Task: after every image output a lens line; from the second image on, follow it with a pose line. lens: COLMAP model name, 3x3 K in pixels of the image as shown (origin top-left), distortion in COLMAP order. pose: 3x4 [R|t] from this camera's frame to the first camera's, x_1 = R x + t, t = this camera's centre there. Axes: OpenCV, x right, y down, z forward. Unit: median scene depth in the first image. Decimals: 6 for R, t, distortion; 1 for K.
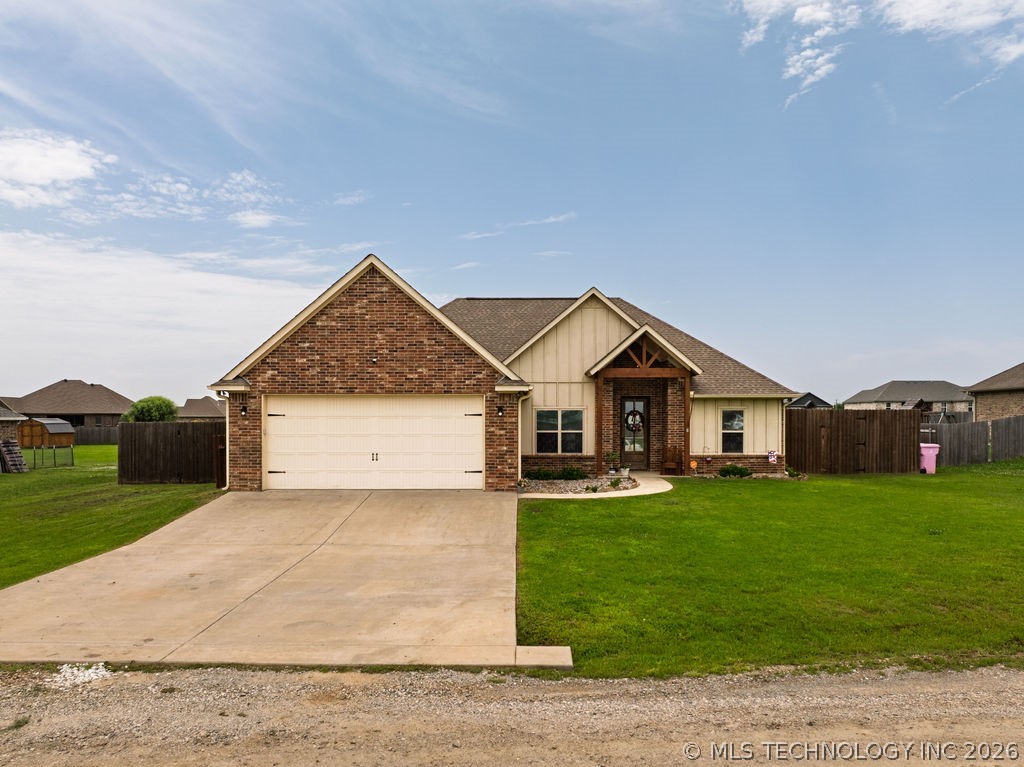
lens RADIAL K [[730.6, 0, 515.0], [0, 730.6, 423.0], [0, 0, 1]] dist [-0.028612, 0.001273]
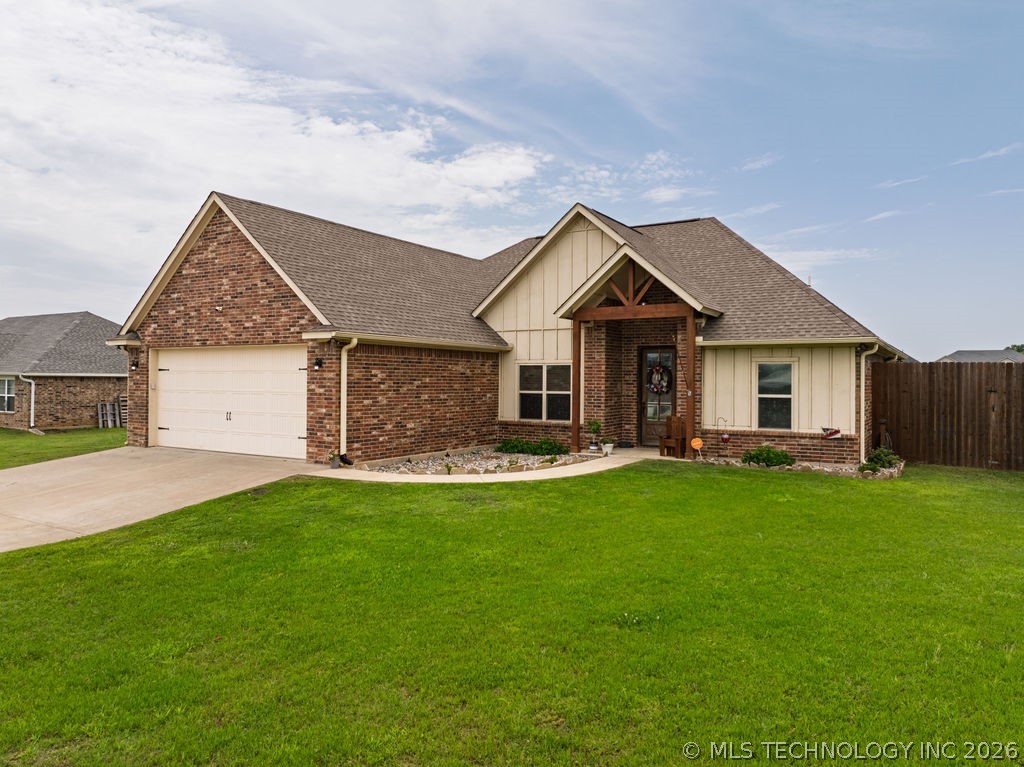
lens RADIAL K [[715.7, 0, 511.2], [0, 715.7, 379.1], [0, 0, 1]] dist [-0.029373, 0.001087]
pose [[0.857212, 0.005559, -0.514934, 0.558661], [-0.008825, 0.999953, -0.003896, 0.001173], [0.514888, 0.007884, 0.857221, 0.426703]]
